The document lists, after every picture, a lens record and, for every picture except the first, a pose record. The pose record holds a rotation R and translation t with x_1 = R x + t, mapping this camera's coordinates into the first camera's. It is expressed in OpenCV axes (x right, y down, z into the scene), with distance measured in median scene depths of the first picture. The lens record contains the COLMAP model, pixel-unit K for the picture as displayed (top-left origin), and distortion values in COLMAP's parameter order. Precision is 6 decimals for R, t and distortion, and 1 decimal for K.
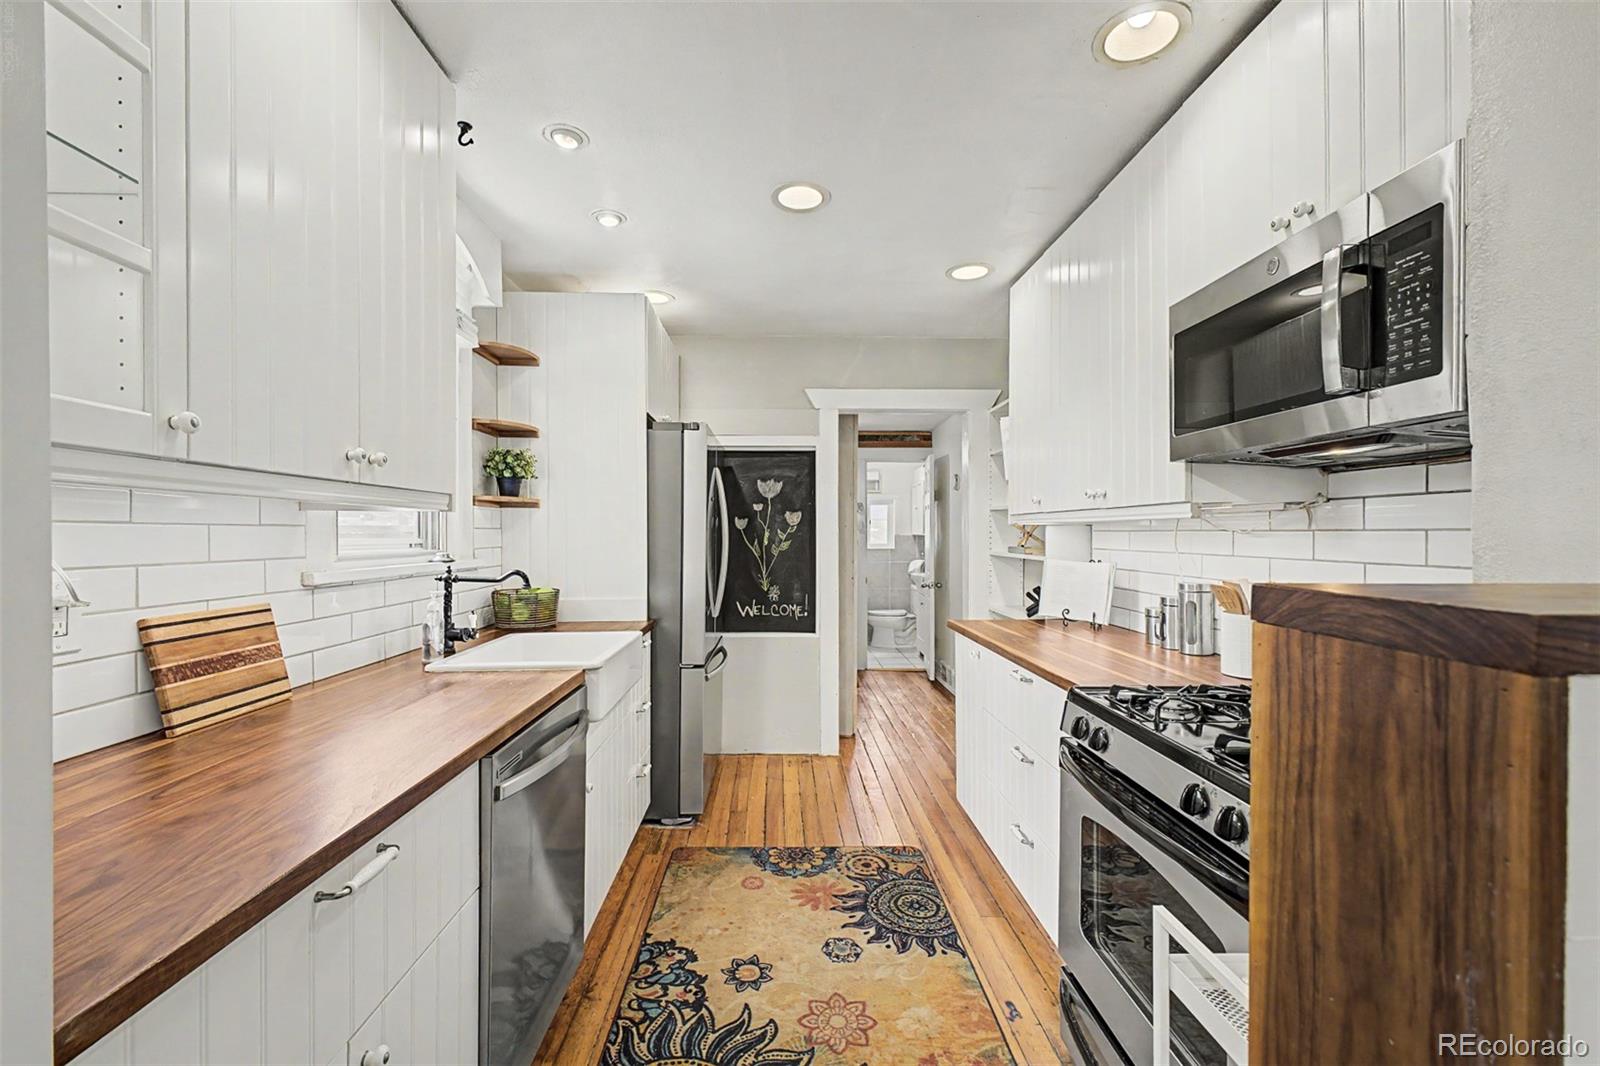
lens RADIAL K [[714.7, 0, 800.0], [0, 714.7, 533.0], [0, 0, 1]] dist [0.000028, -0.000001]
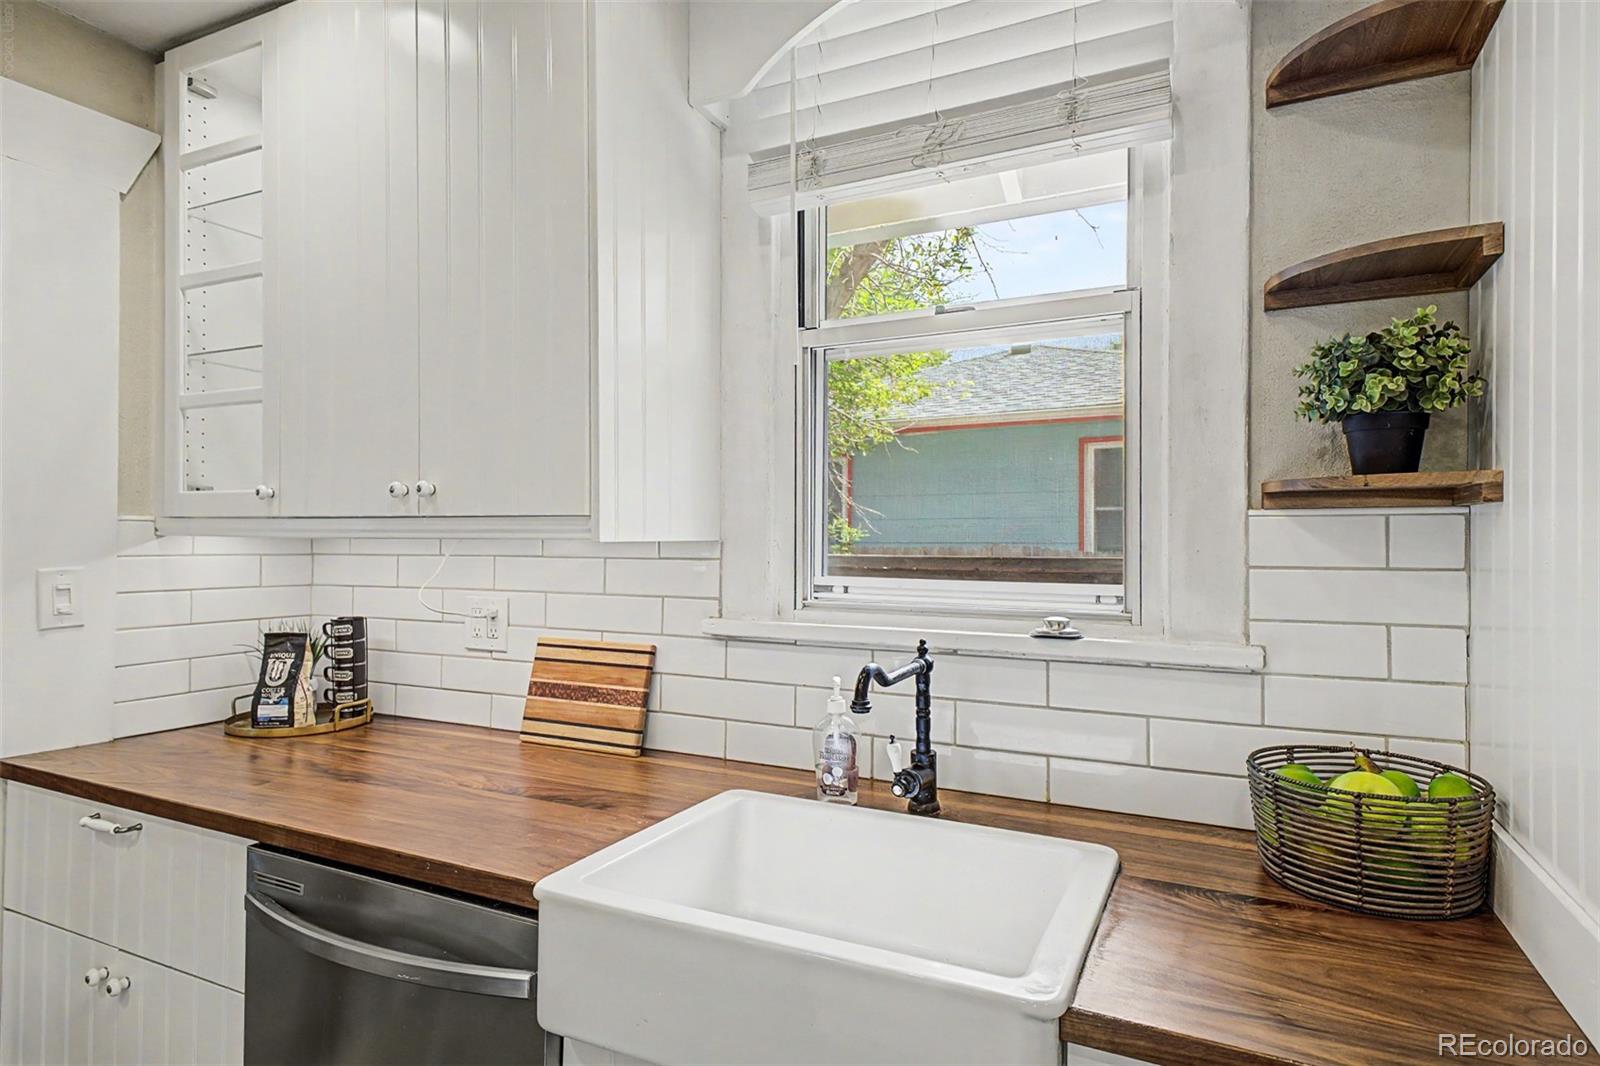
lens RADIAL K [[877.8, 0, 800.0], [0, 877.8, 533.0], [0, 0, 1]] dist [0.000124, 0.000017]
pose [[-0.469357, -0.004551, -0.882997, 0.132109], [0.000568, 0.999985, -0.005456, -0.033741], [0.883009, -0.003063, -0.469347, 1.518741]]
